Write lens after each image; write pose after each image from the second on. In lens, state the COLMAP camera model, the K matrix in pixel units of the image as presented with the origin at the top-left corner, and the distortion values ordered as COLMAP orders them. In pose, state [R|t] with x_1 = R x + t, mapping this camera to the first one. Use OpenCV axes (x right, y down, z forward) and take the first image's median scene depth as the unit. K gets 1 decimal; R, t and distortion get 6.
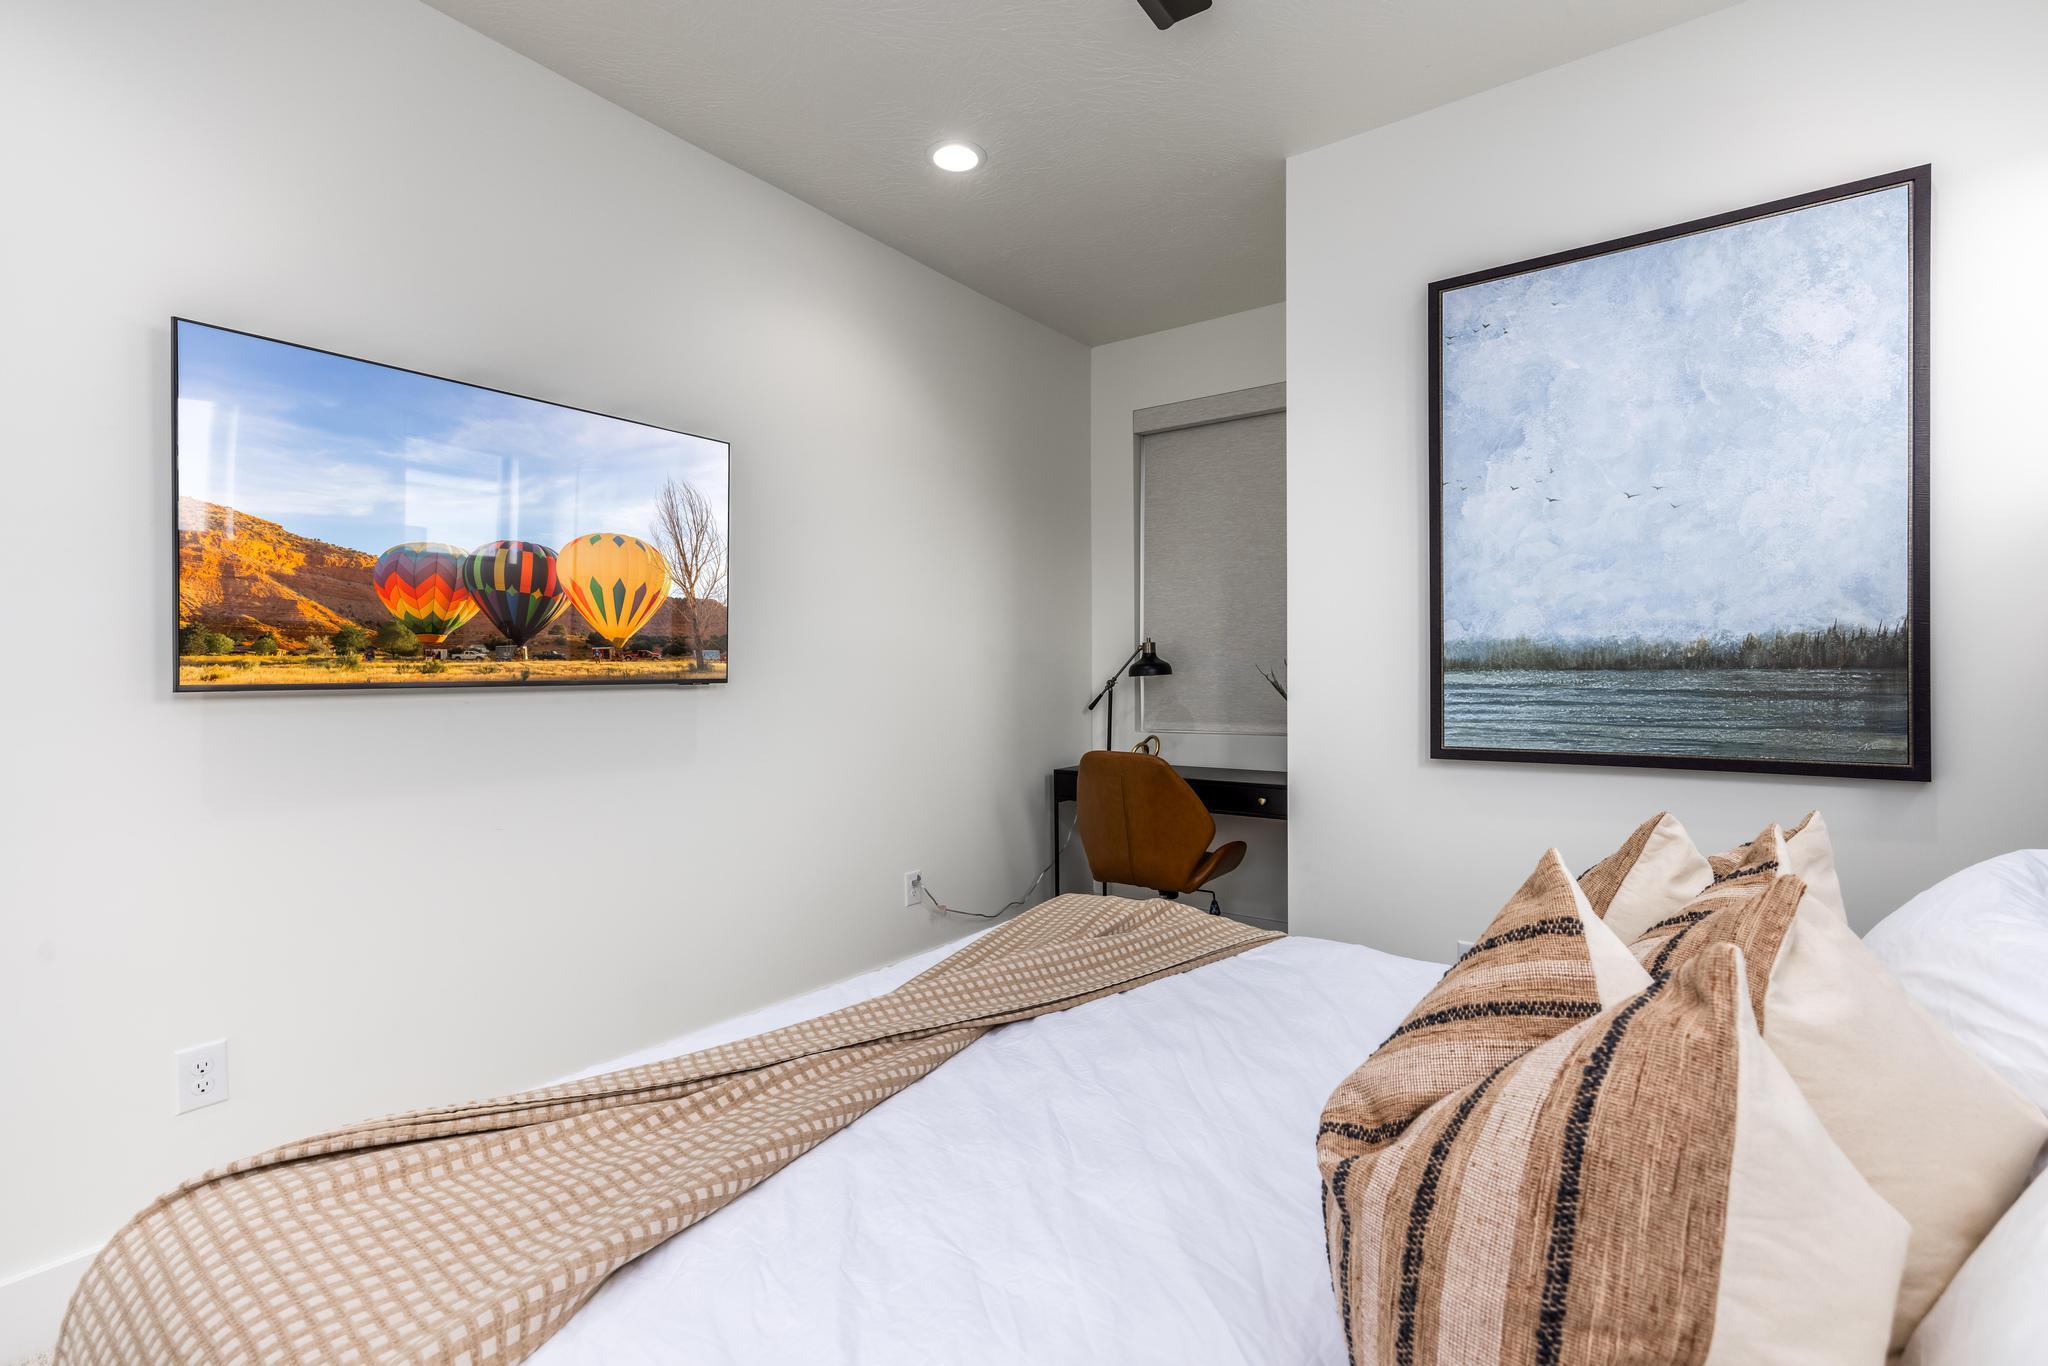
lens RADIAL K [[958.5, 0, 1027.9], [0, 958.5, 679.4], [0, 0, 1]] dist [0.004592, 0.000541]
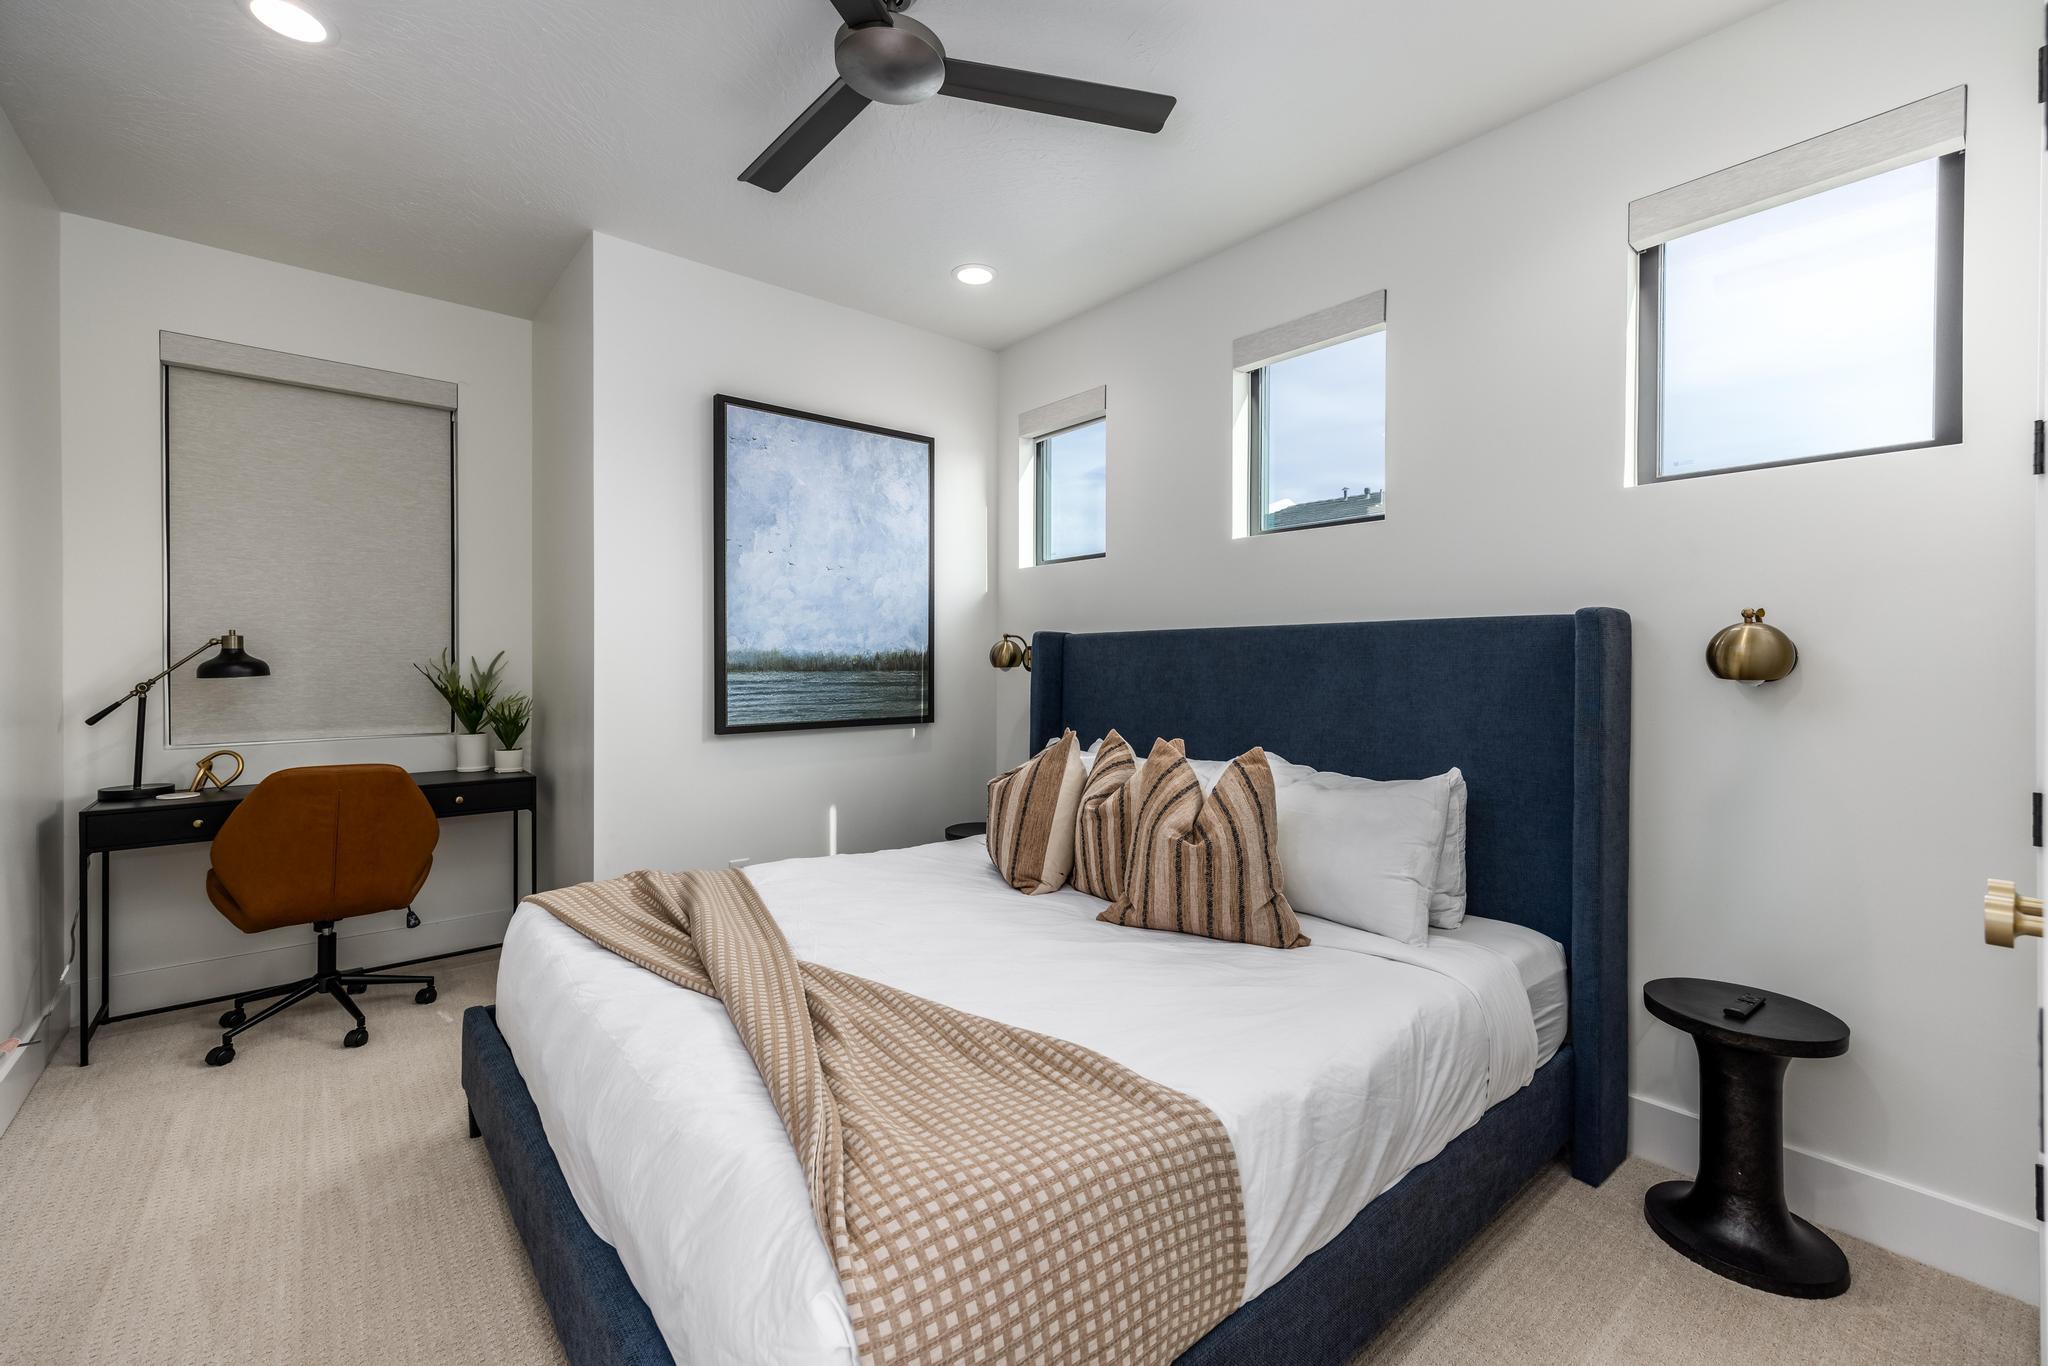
lens RADIAL K [[878.8, 0, 1028.6], [0, 878.8, 675.6], [0, 0, 1]] dist [-0.001662, -0.000188]
pose [[0.205725, -0.011454, 0.978543, -0.800845], [0.004325, 0.999932, 0.010795, -0.016688], [-0.978600, 0.002012, 0.205761, 0.321058]]
